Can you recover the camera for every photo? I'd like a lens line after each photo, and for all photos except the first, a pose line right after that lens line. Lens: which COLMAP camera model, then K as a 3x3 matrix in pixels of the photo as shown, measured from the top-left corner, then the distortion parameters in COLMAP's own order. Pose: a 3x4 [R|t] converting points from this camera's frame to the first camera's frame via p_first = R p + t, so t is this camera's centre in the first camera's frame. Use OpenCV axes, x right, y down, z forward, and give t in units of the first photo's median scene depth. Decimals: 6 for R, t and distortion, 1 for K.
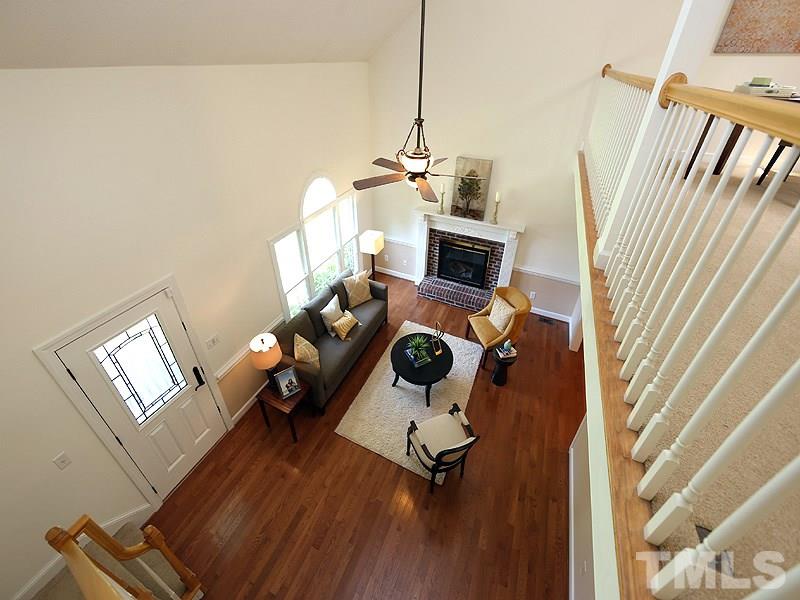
lens RADIAL K [[336.7, 0, 399.1], [0, 336.7, 266.2], [0, 0, 1]] dist [0.000285, 0.000181]
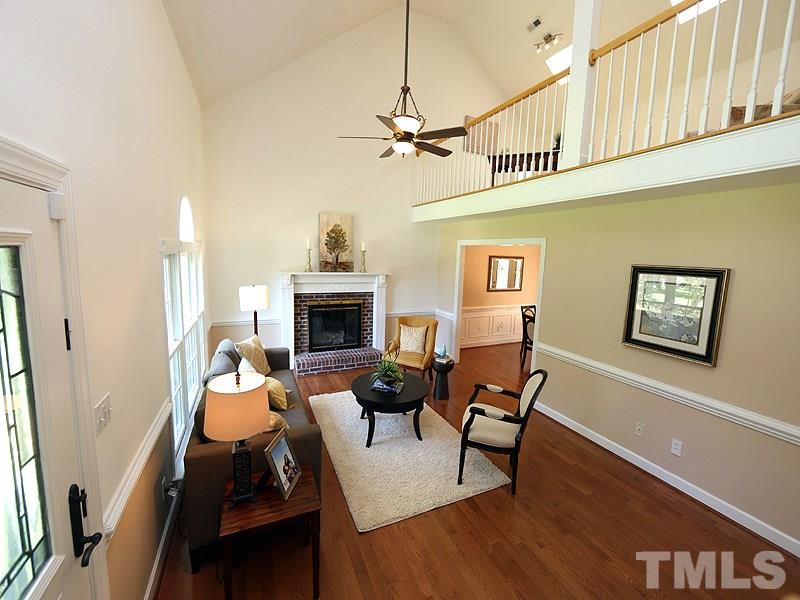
lens RADIAL K [[315.3, 0, 401.3], [0, 315.3, 294.5], [0, 0, 1]] dist [-0.001463, 0.000290]
pose [[0.653969, -0.080235, 0.752255, -0.393543], [0.372404, 0.899682, -0.227787, 0.205190], [-0.658514, 0.429108, 0.618244, 0.332047]]
